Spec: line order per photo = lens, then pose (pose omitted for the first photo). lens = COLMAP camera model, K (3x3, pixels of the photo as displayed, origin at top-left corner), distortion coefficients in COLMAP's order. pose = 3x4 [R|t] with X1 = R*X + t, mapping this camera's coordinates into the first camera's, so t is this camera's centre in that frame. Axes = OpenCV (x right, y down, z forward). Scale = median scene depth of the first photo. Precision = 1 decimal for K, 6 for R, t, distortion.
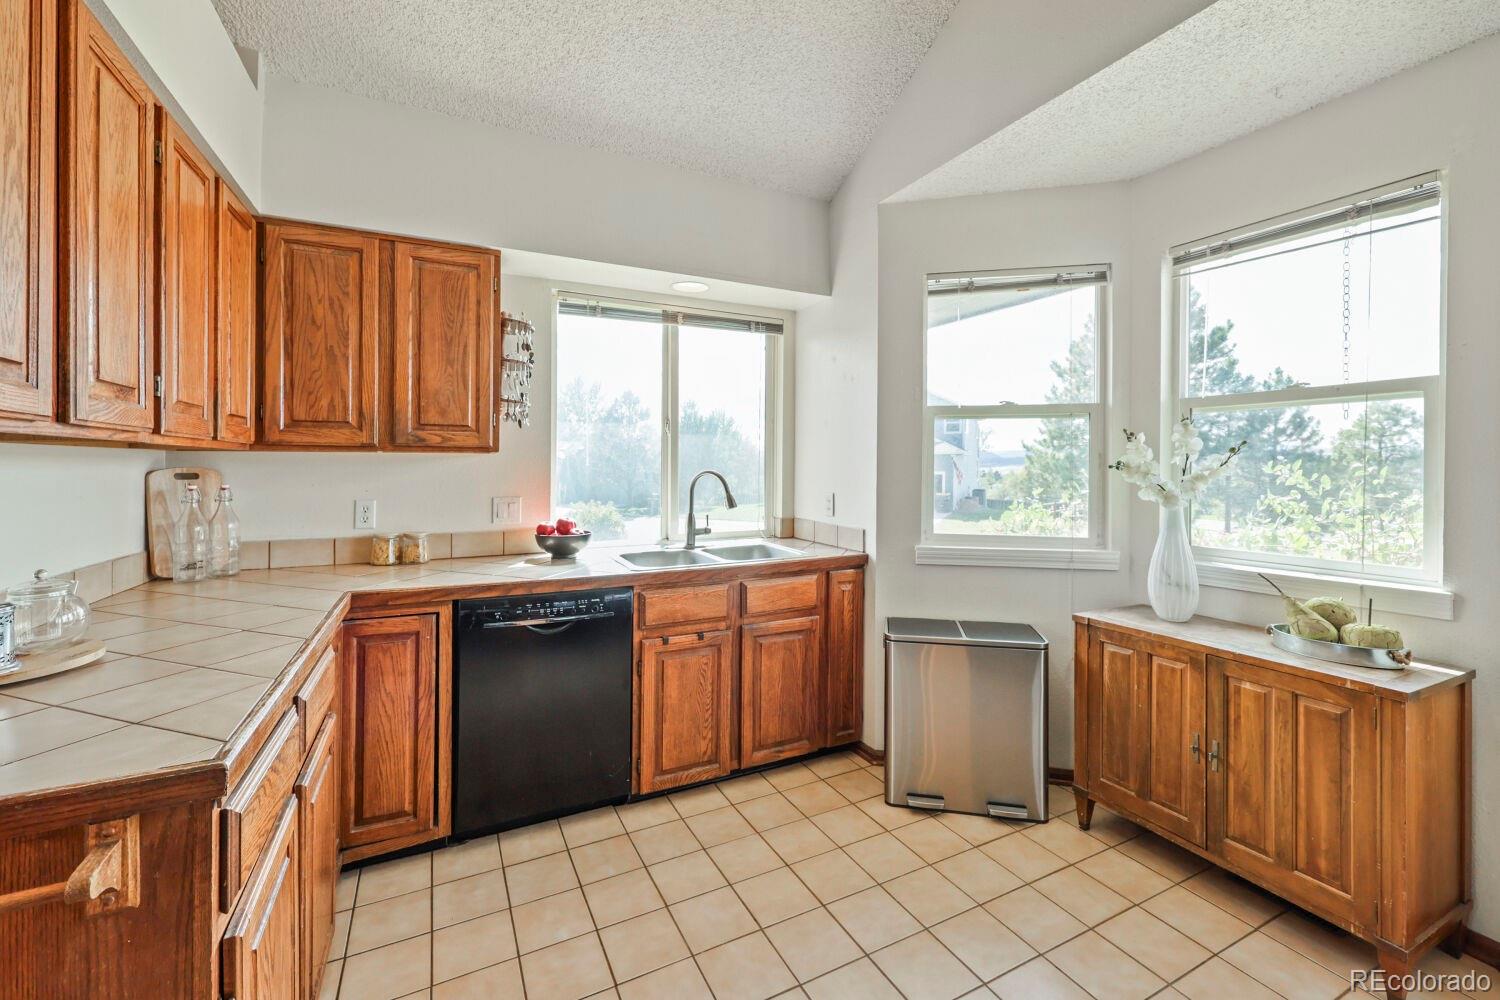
lens RADIAL K [[612.1, 0, 762.3], [0, 612.1, 480.3], [0, 0, 1]] dist [-0.000192, -0.000119]
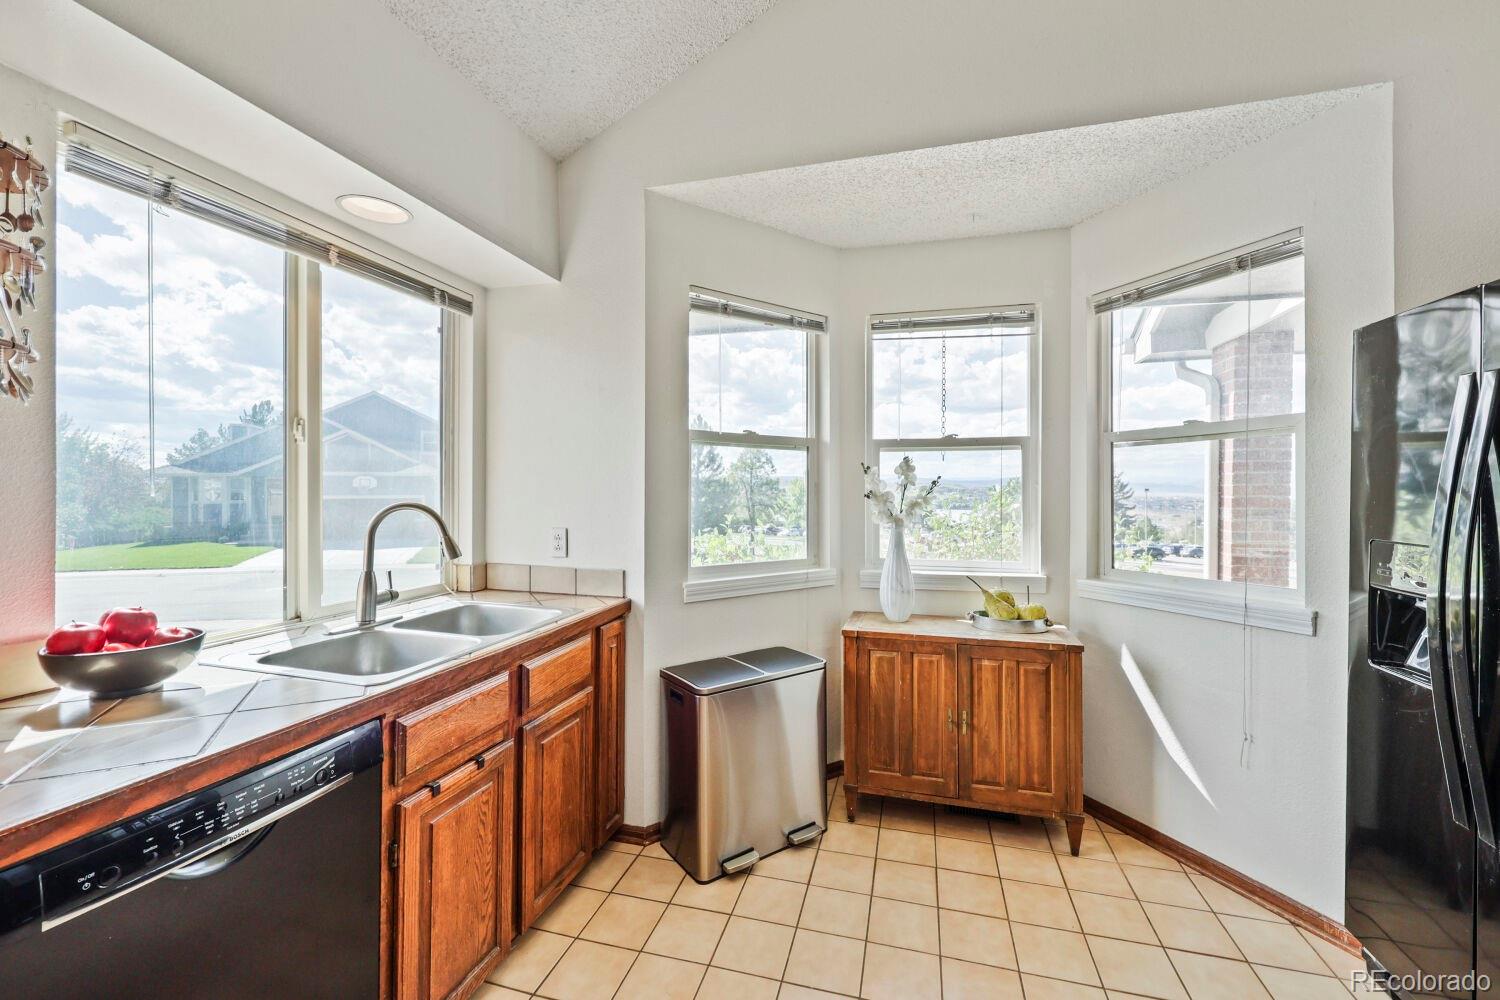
lens RADIAL K [[597.8, 0, 750.0], [0, 597.8, 500.0], [0, 0, 1]] dist [0.002987, 0.000217]
pose [[0.682329, -0.011360, 0.730957, -0.365330], [0.014151, 0.999897, 0.002329, -0.017983], [-0.730908, 0.008755, 0.682420, 0.364655]]
